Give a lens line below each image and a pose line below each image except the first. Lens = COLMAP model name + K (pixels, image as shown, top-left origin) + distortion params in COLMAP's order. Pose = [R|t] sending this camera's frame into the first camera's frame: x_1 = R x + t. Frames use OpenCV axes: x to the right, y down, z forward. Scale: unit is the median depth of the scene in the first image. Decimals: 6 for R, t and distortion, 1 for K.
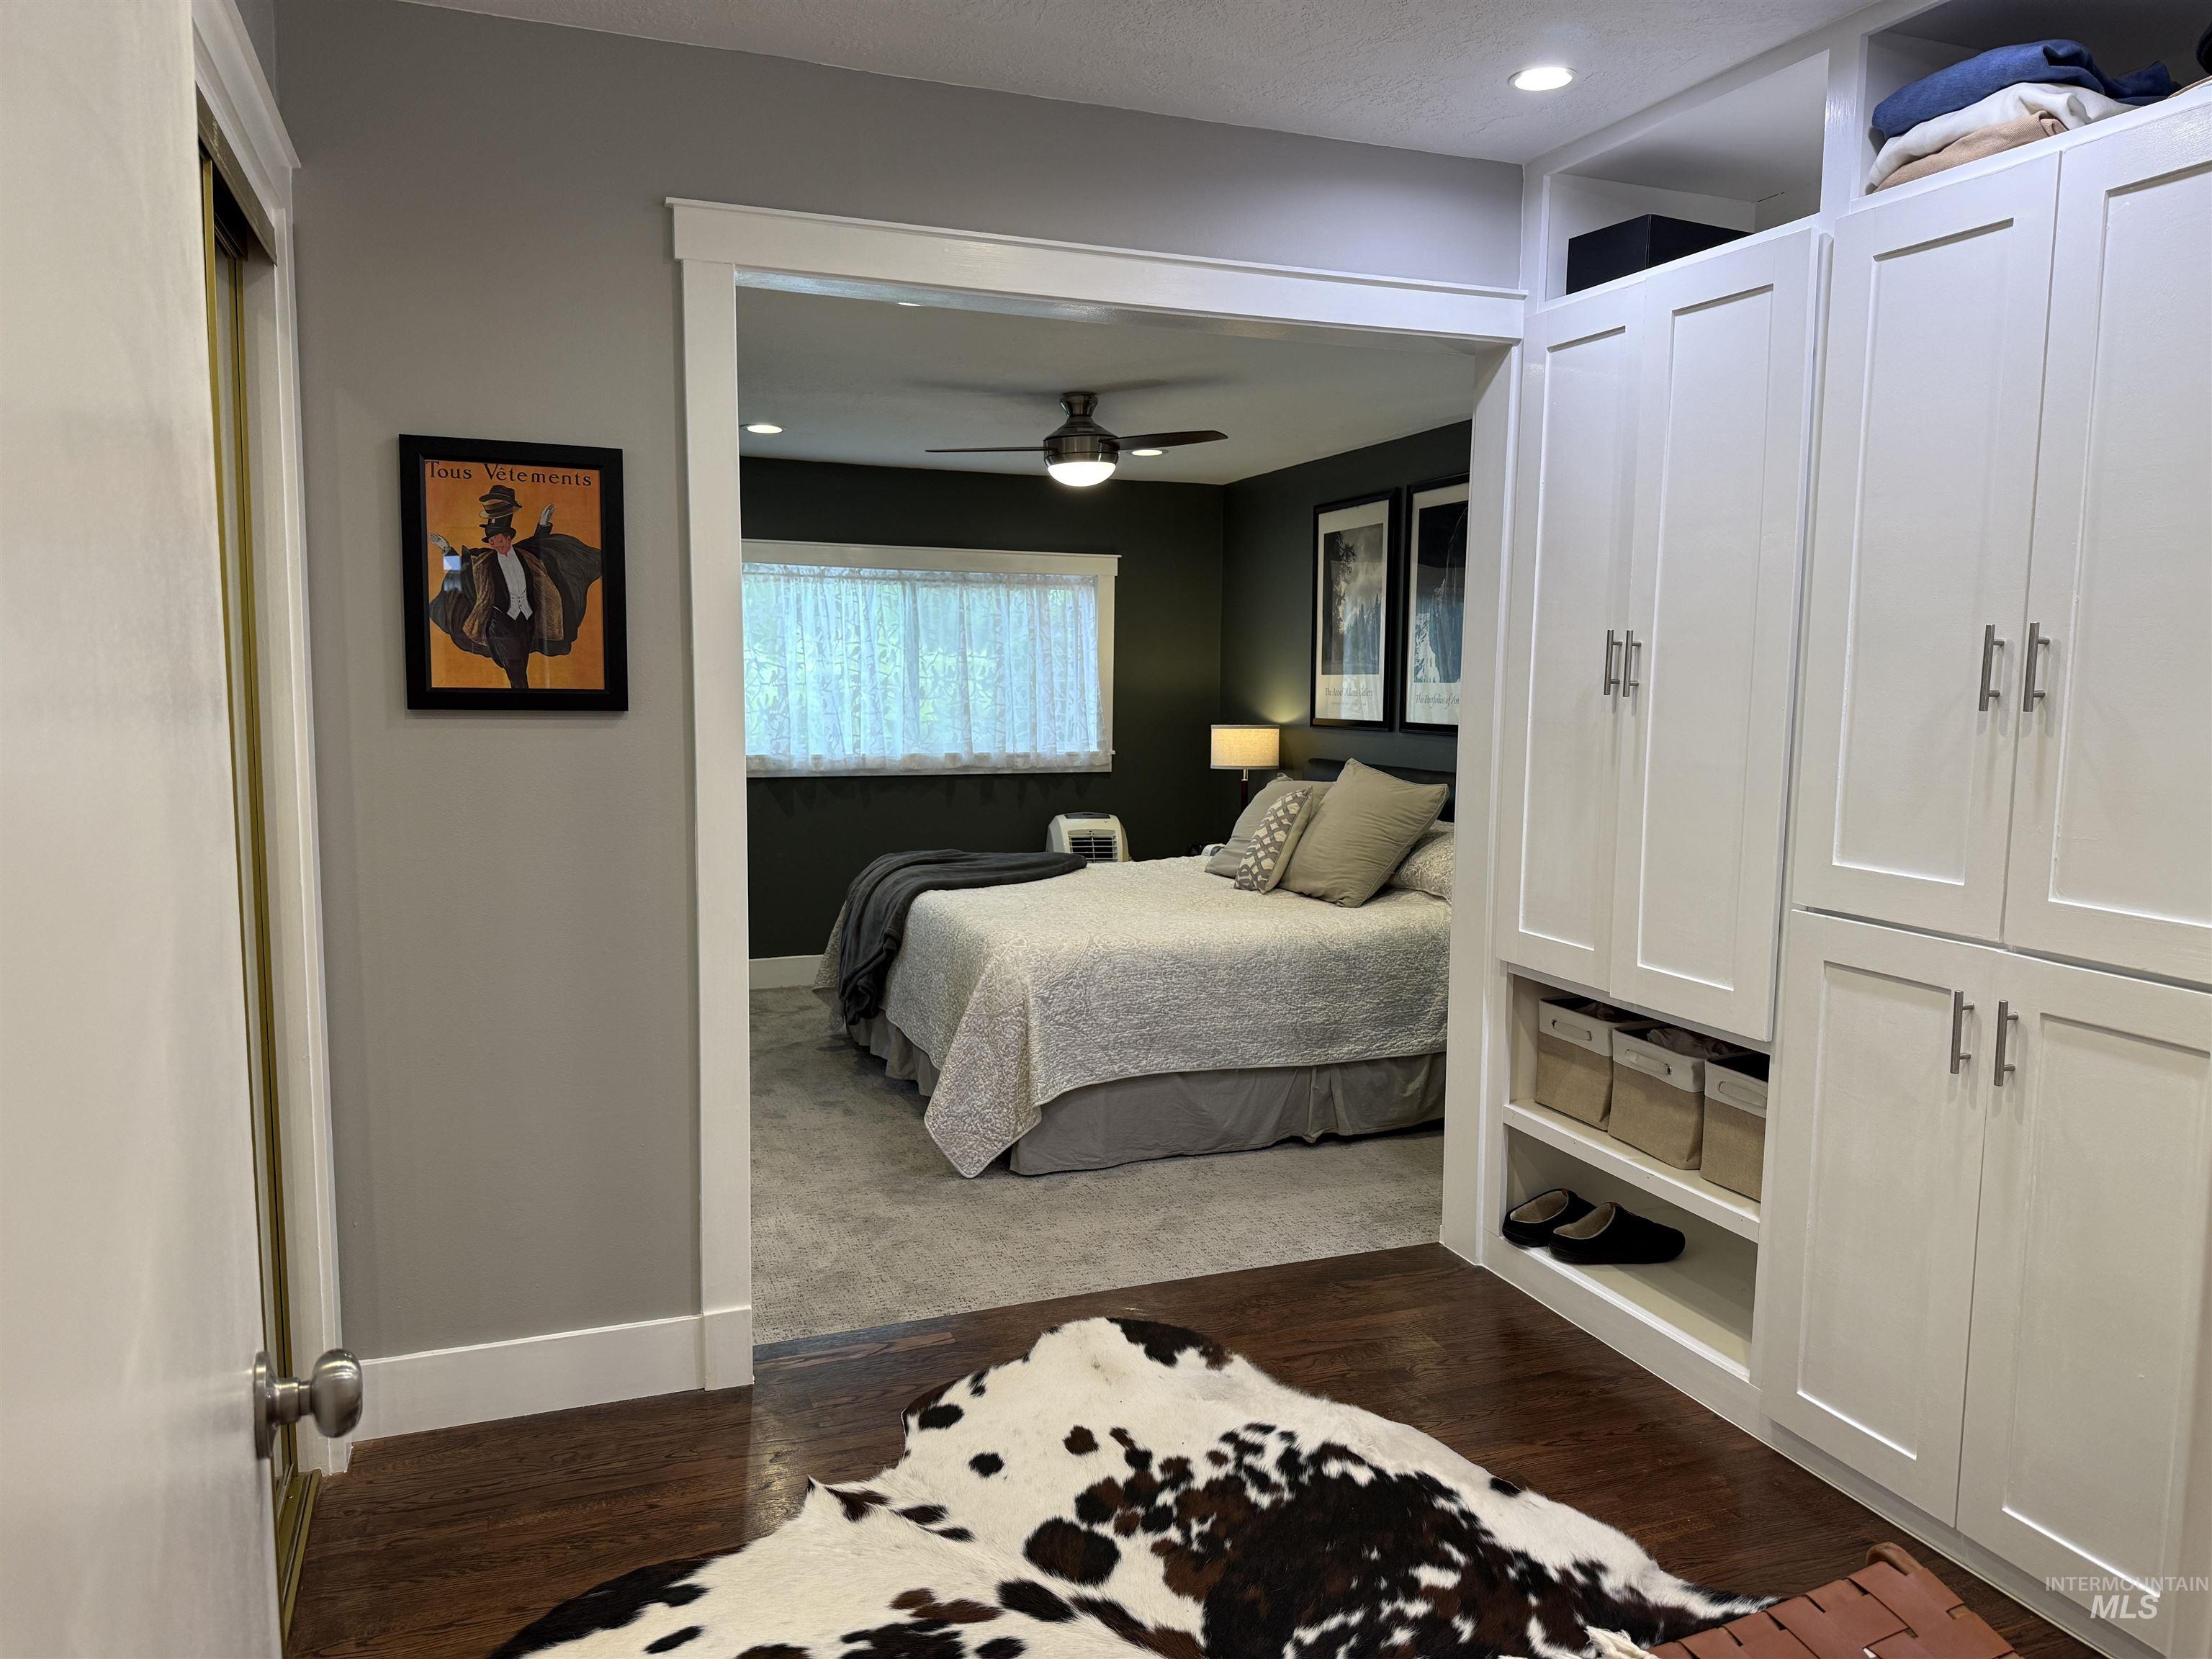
lens RADIAL K [[1563.8, 0, 1107.4], [0, 1563.8, 837.6], [0, 0, 1]] dist [0.187876, -0.346916]
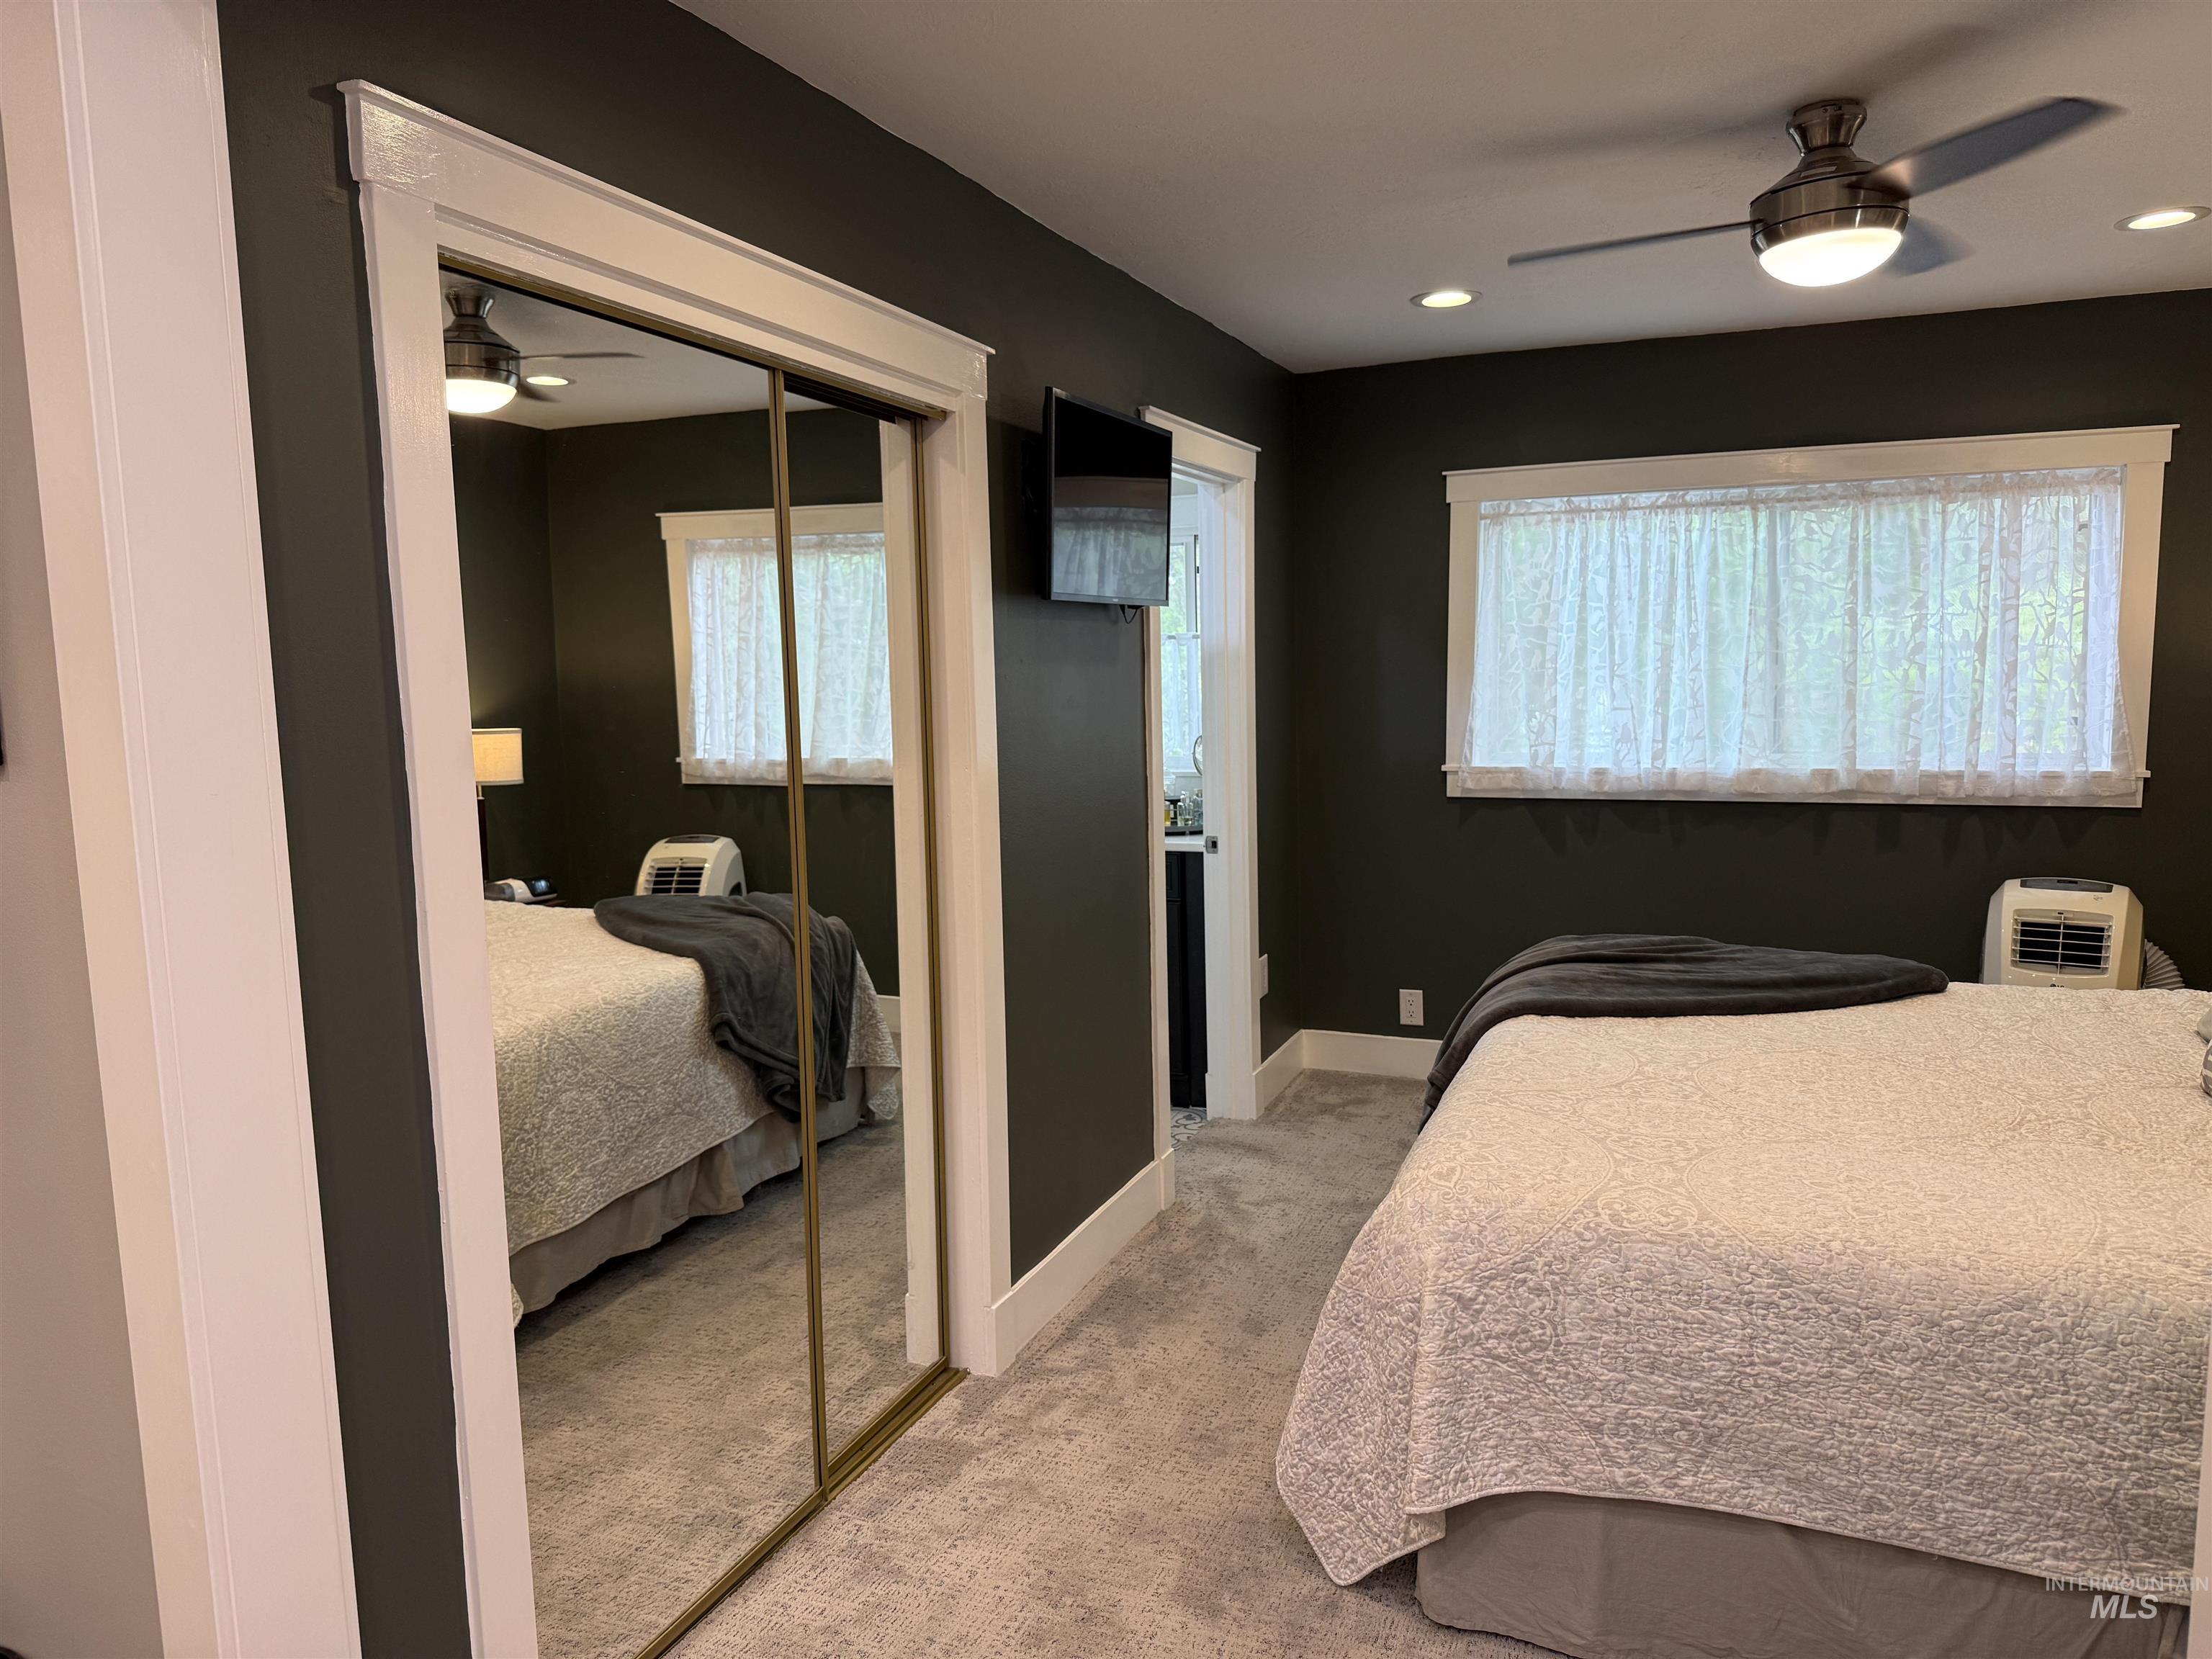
lens RADIAL K [[1571.7, 0, 1109.1], [0, 1571.7, 854.5], [0, 0, 1]] dist [0.086154, -0.100324]
pose [[0.734232, 0.066256, -0.675658, 0.153911], [-0.047815, 0.997802, 0.045885, -0.042560], [0.677213, -0.001383, 0.735786, 0.396606]]
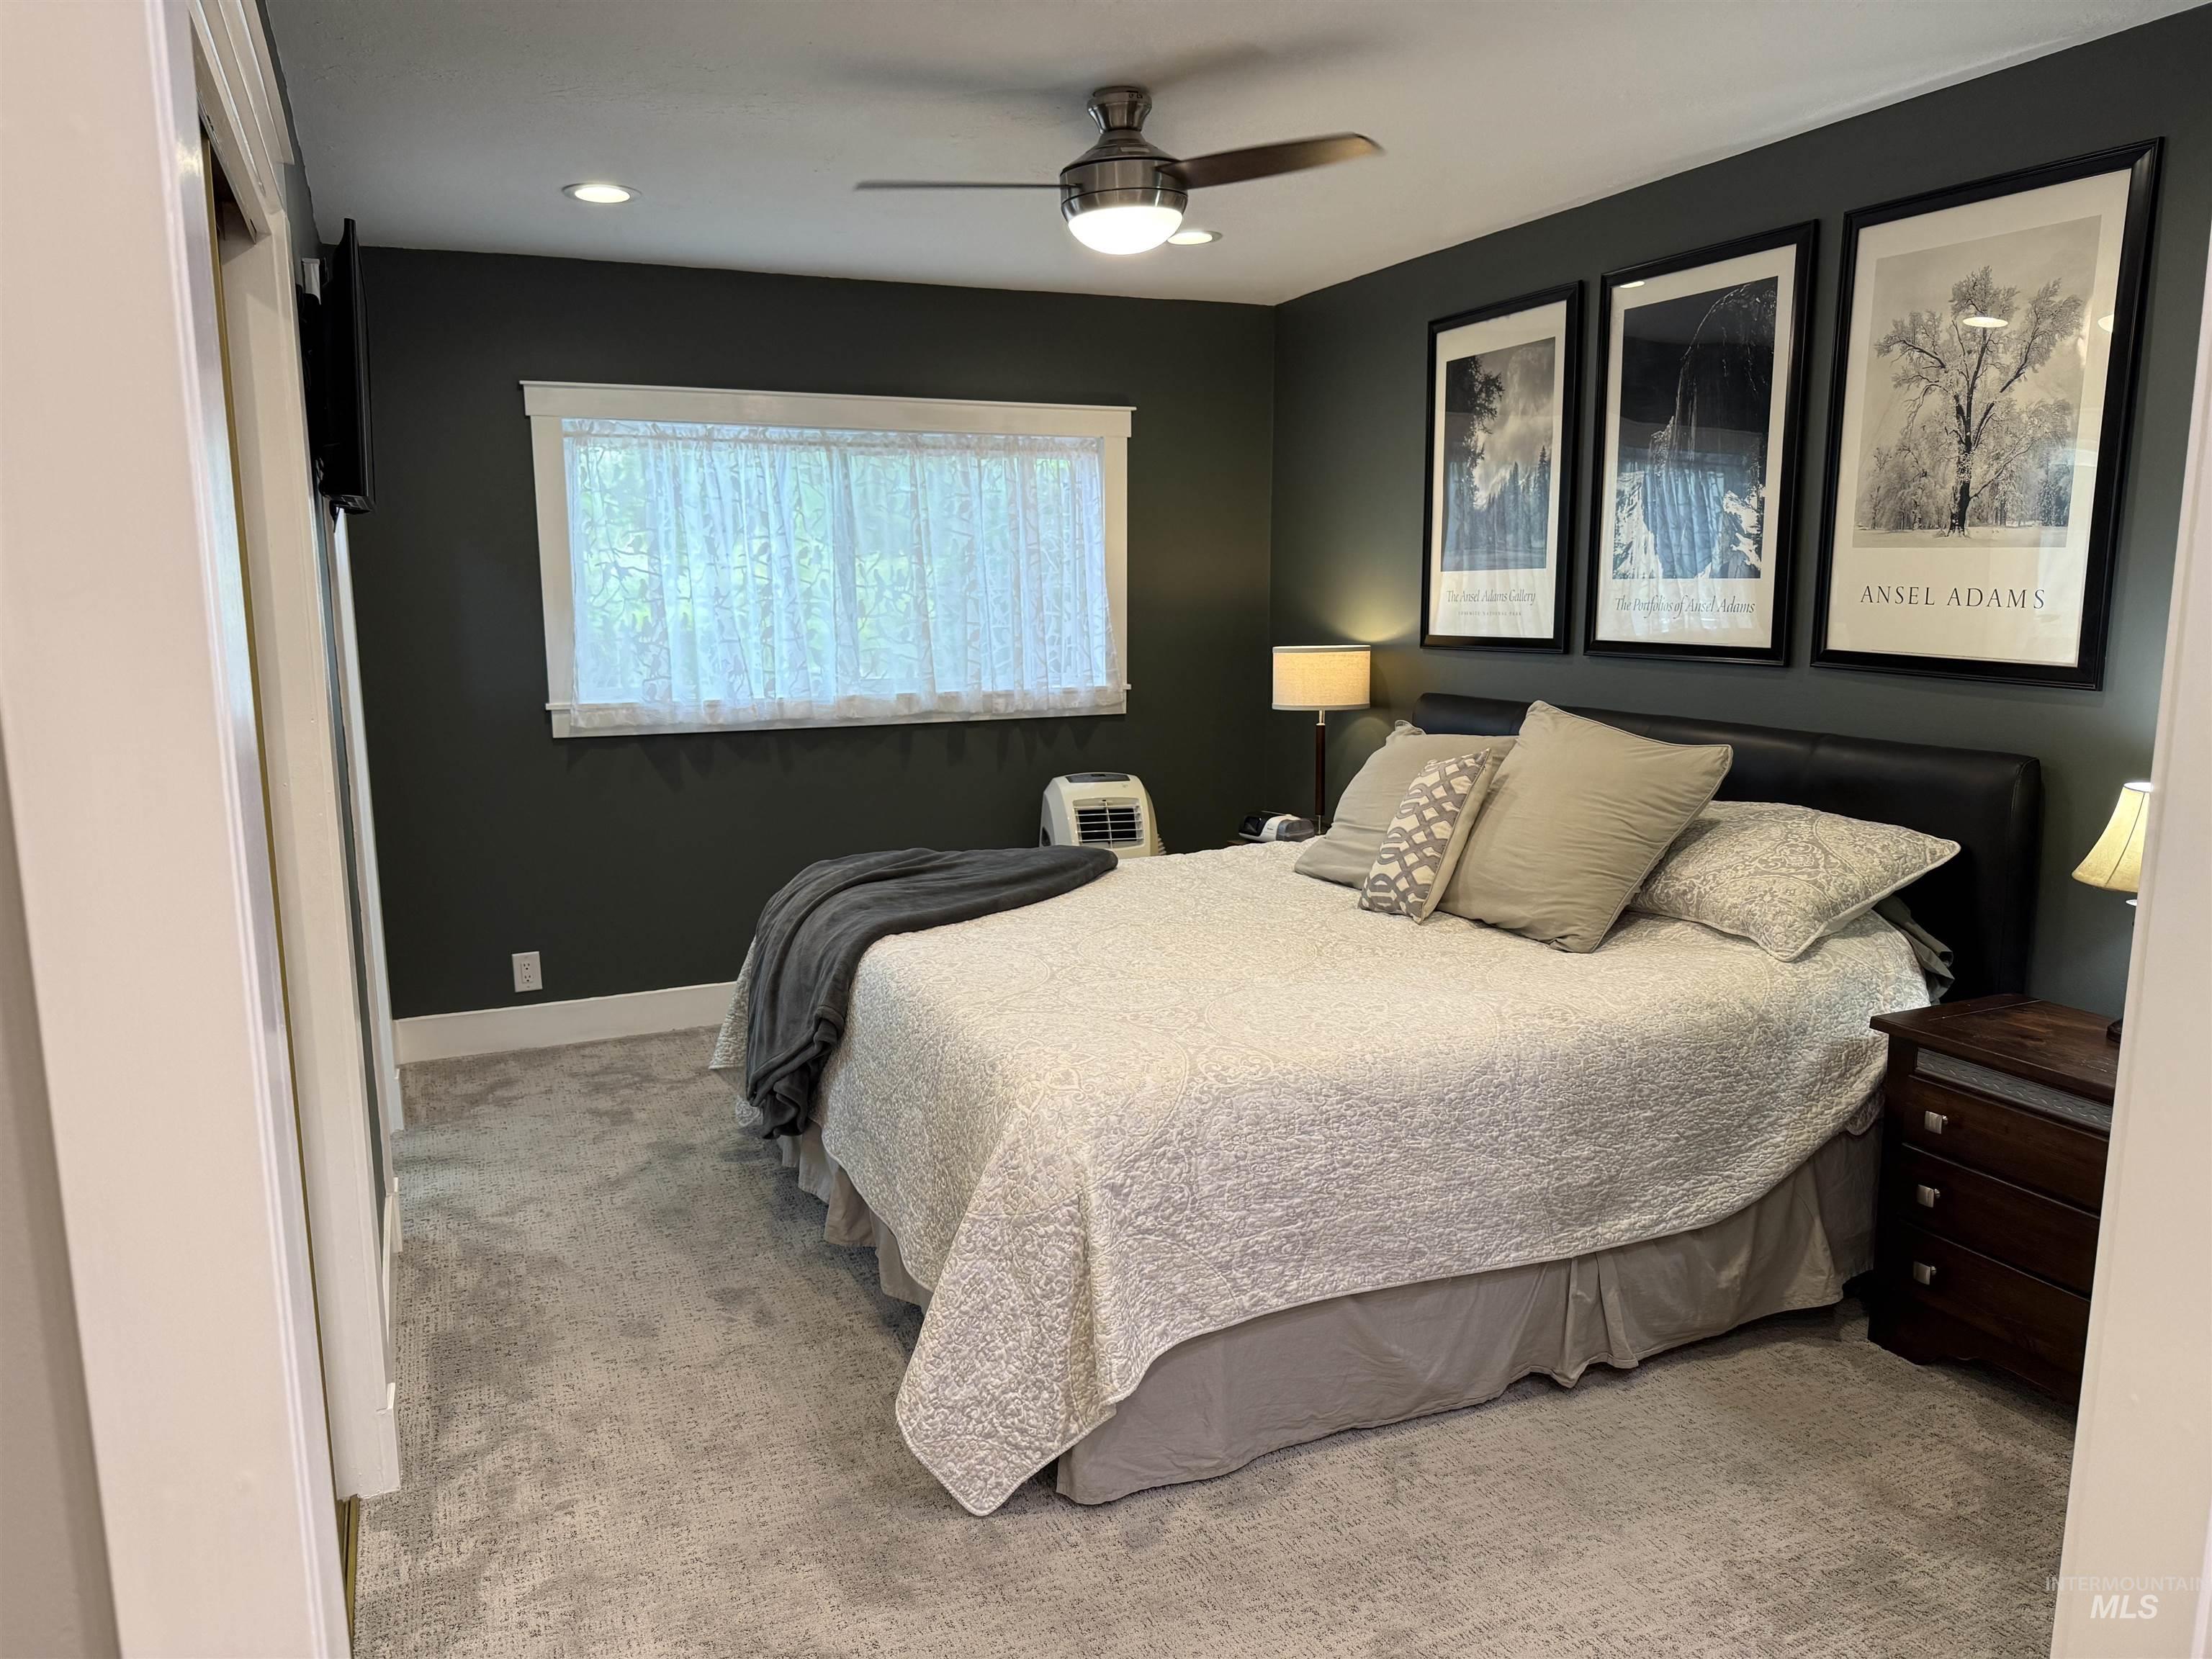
lens RADIAL K [[1563.8, 0, 1107.4], [0, 1563.8, 837.6], [0, 0, 1]] dist [0.187876, -0.346916]
pose [[0.999022, -0.023761, 0.037291, -0.043889], [0.021506, 0.997982, 0.059737, -0.035384], [-0.038635, -0.058876, 0.997517, 0.341433]]
